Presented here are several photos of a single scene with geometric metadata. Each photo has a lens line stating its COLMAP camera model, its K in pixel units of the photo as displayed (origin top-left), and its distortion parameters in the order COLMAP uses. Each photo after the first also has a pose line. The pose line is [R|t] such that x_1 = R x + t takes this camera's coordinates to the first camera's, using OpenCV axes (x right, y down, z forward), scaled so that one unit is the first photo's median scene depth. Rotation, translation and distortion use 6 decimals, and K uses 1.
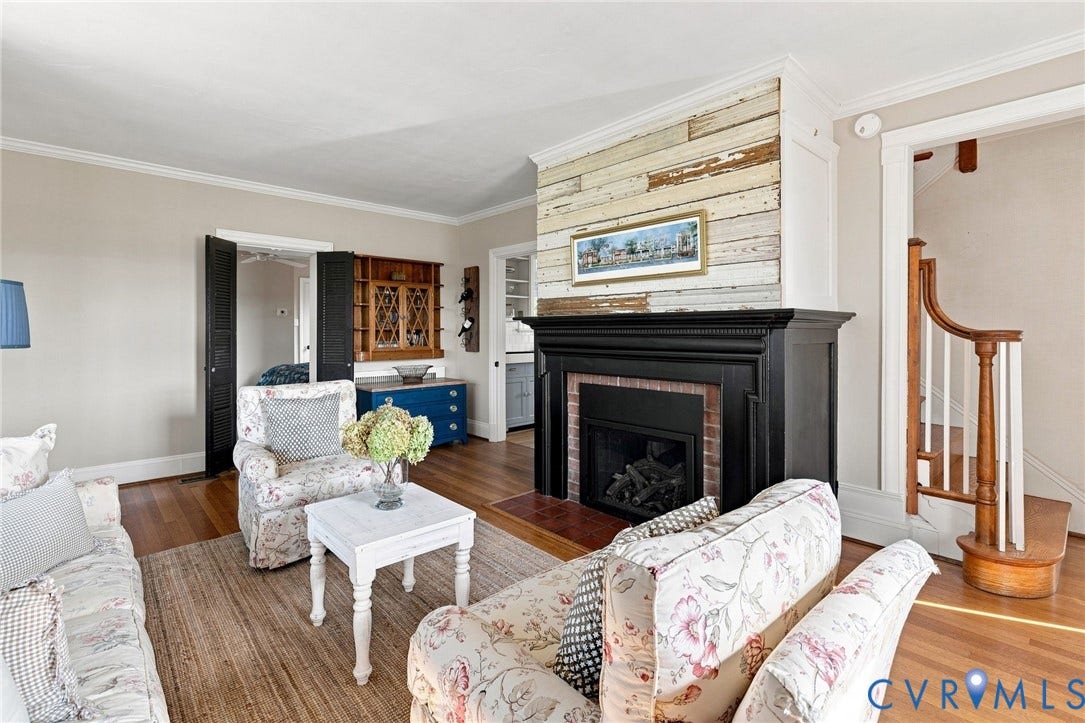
lens RADIAL K [[500.0, 0, 539.6], [0, 500.0, 332.2], [0, 0, 1]] dist [0.001211, 0.000342]
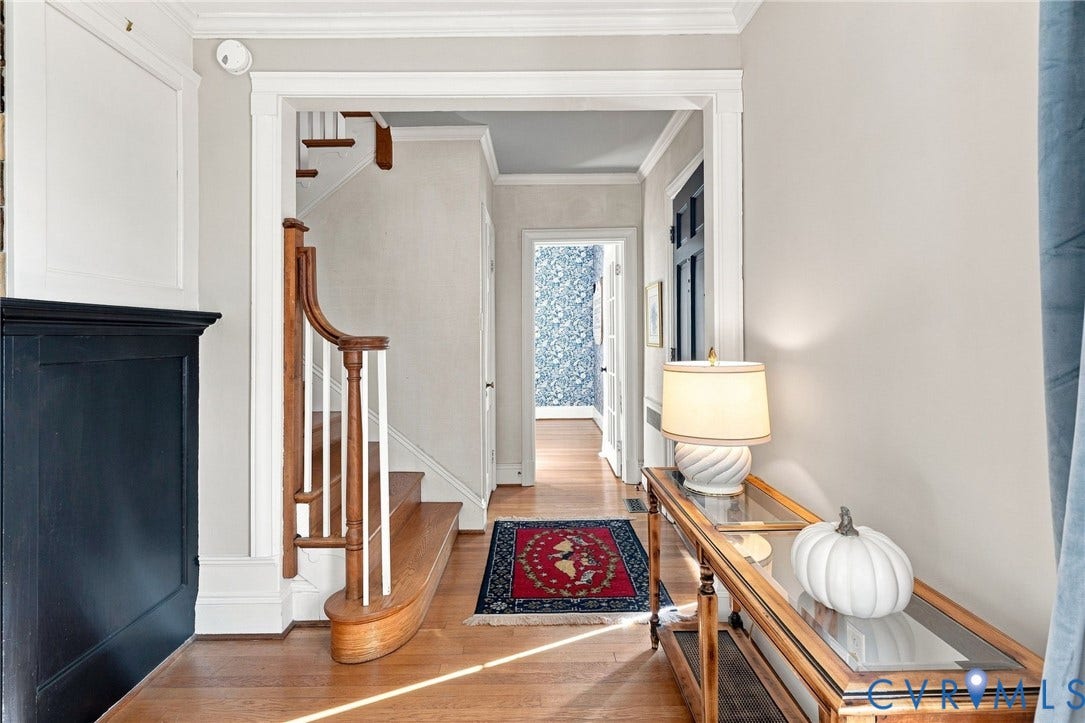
lens RADIAL K [[500.0, 0, 539.6], [0, 500.0, 332.2], [0, 0, 1]] dist [0.001211, 0.000342]
pose [[0.660797, -0.001302, 0.750564, 0.425623], [0.012587, 0.999877, -0.009347, 0.000457], [-0.750459, 0.015624, 0.660732, 0.203047]]
